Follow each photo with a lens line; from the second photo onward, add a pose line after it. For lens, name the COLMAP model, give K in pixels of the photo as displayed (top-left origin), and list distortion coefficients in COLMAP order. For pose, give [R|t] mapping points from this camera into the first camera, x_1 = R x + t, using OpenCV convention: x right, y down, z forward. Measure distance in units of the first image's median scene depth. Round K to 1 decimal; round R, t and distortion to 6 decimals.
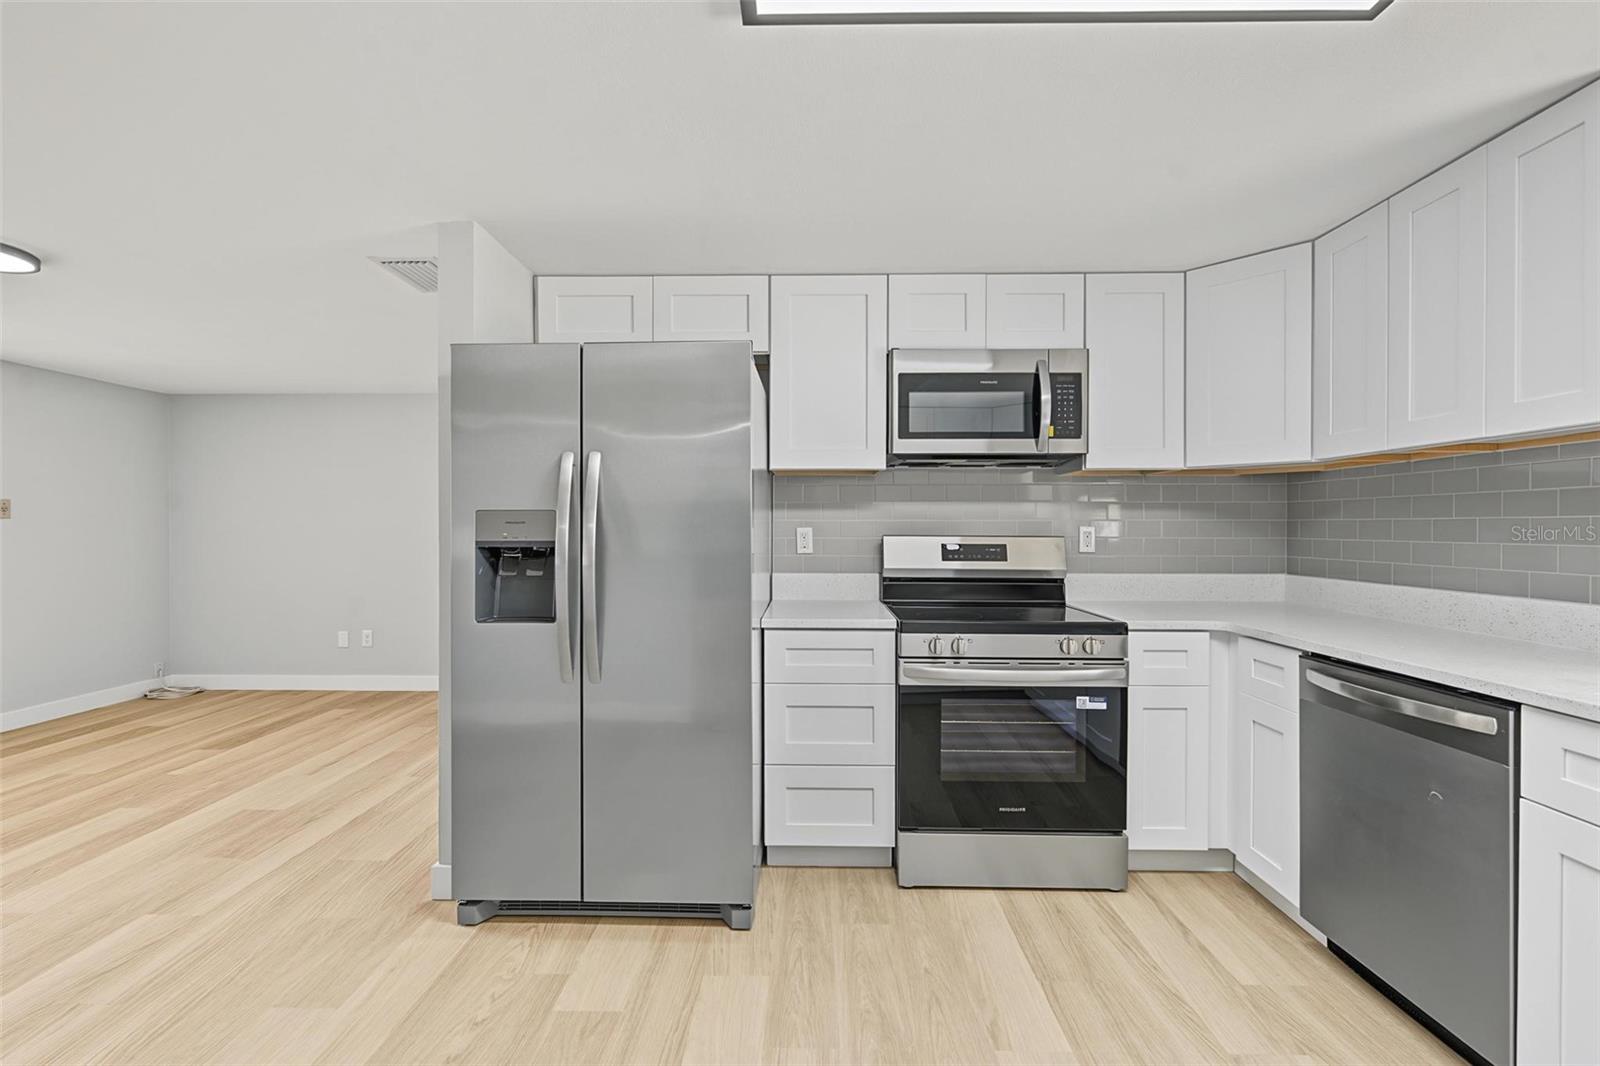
lens RADIAL K [[694.2, 0, 797.8], [0, 694.2, 530.6], [0, 0, 1]] dist [-0.001699, 0.000129]
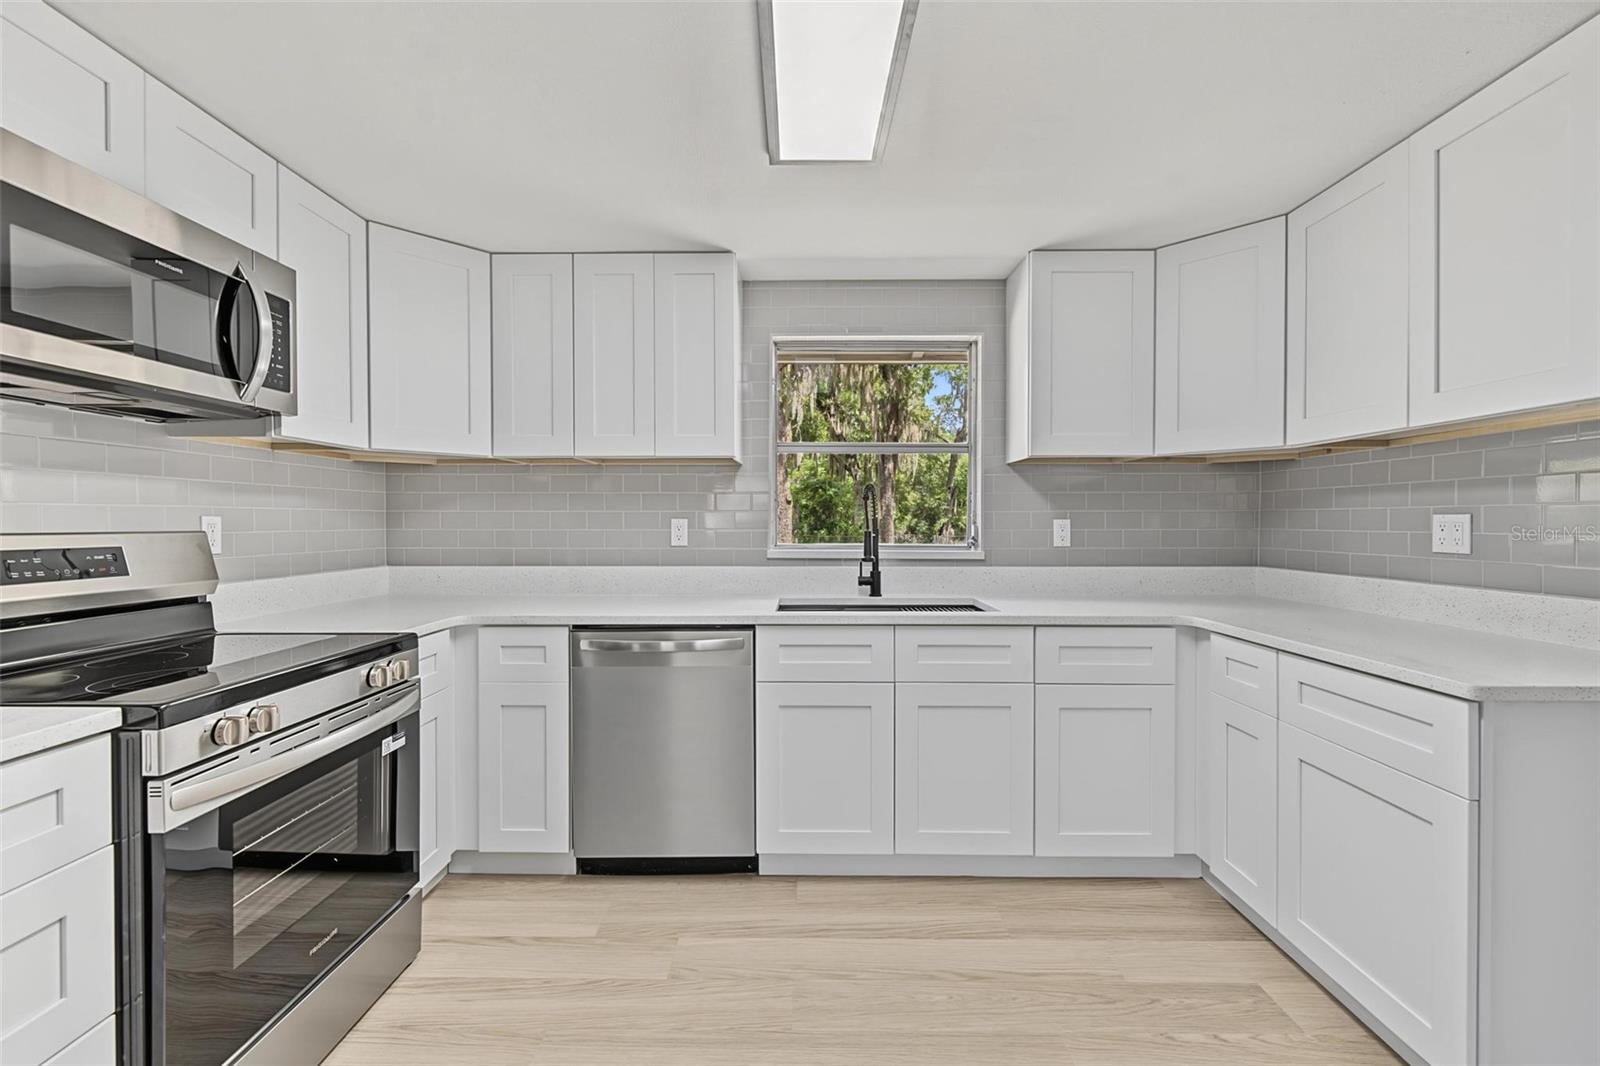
lens RADIAL K [[686.7, 0, 800.3], [0, 686.7, 527.7], [0, 0, 1]] dist [-0.000690, 0.000136]
pose [[-0.013254, -0.011814, 0.999842, -0.306419], [0.006161, 0.999910, 0.011897, 0.000371], [-0.999893, 0.006318, -0.013180, 0.482118]]
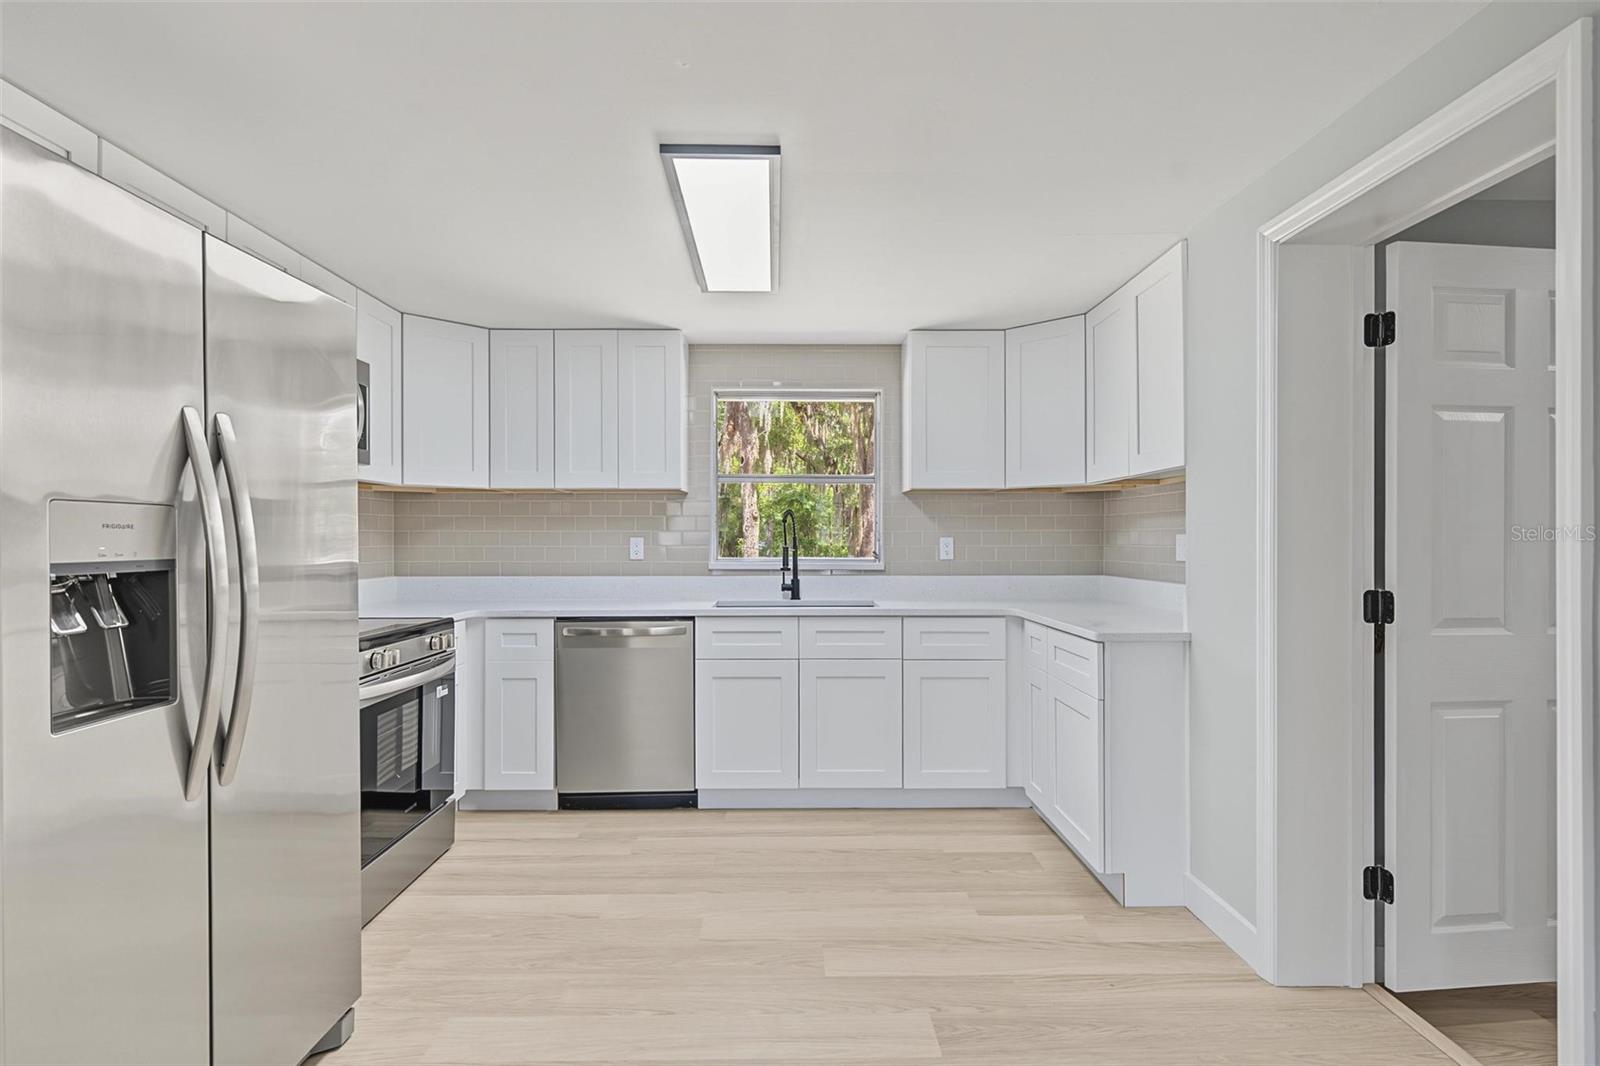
lens RADIAL K [[826.7, 0, 799.3], [0, 826.7, 535.8], [0, 0, 1]] dist [-0.000422, -0.000544]
pose [[-0.040177, 0.002264, 0.999190, -0.835337], [0.007147, 0.999973, -0.001978, 0.000510], [-0.999167, 0.007062, -0.040192, 0.408083]]
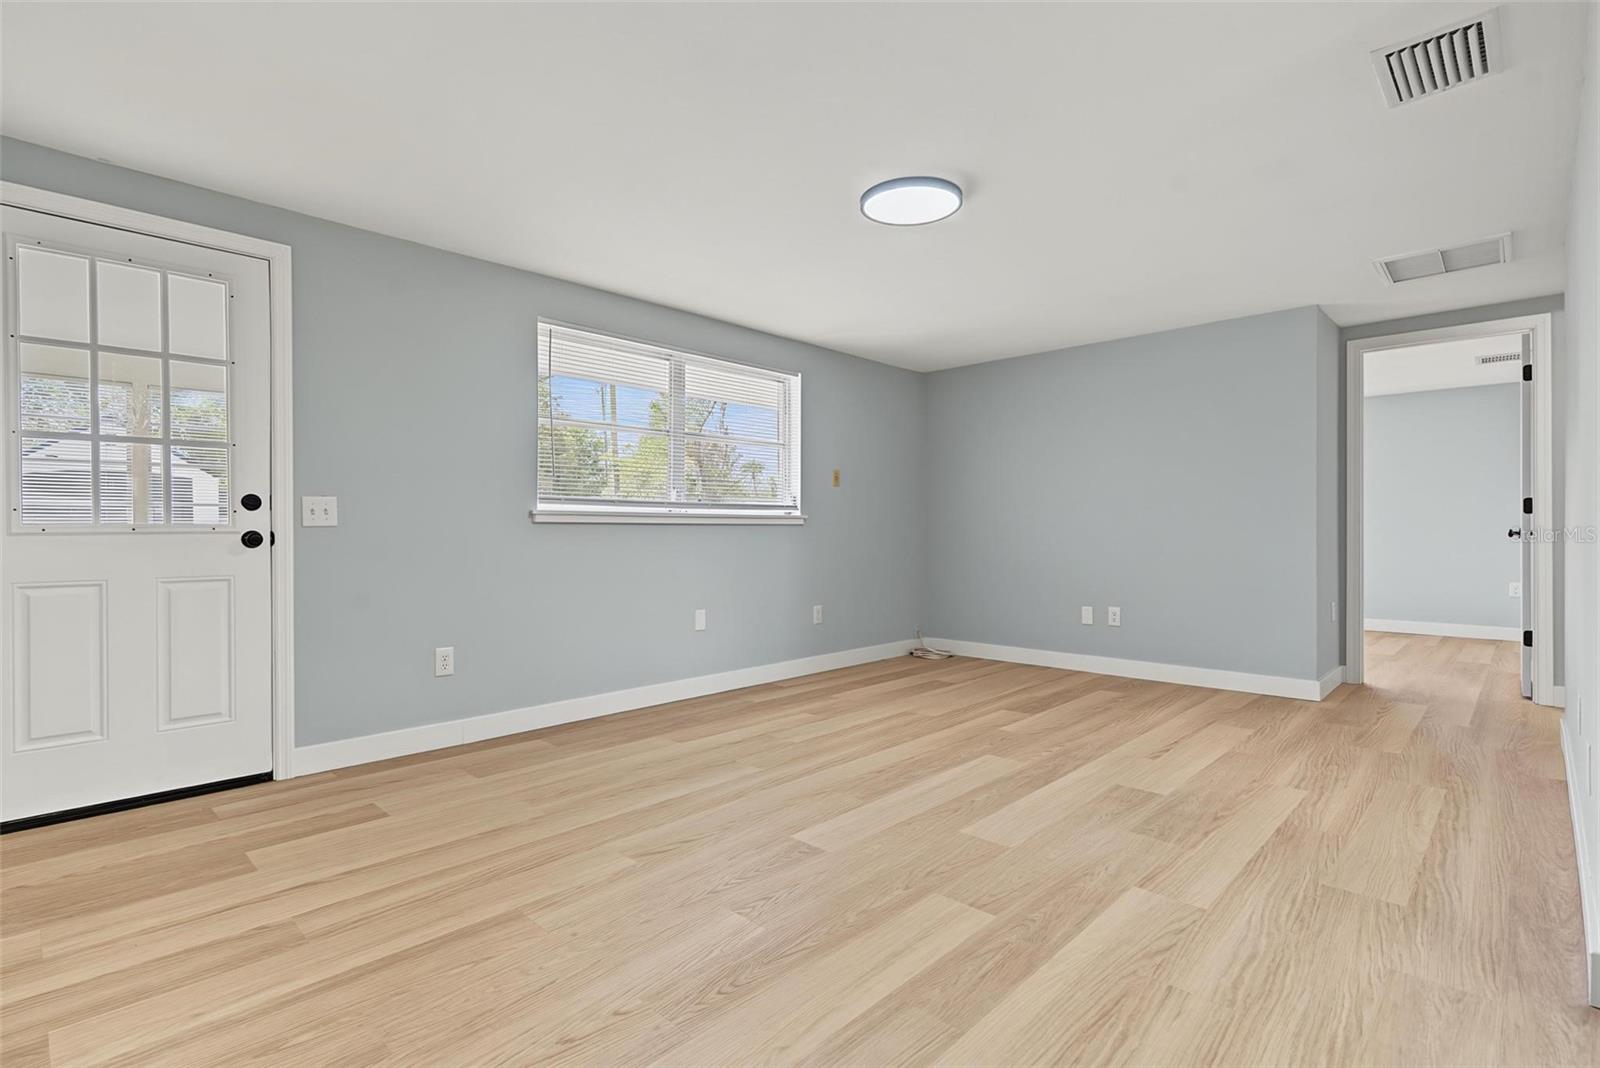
lens RADIAL K [[760.7, 0, 800.0], [0, 760.7, 534.0], [0, 0, 1]] dist [0.003888, -0.000267]
pose [[0.735752, 0.001497, -0.677249, -0.504996], [-0.002177, 0.999998, -0.000155, 0.098764], [0.677247, 0.001588, 0.735754, 0.021977]]
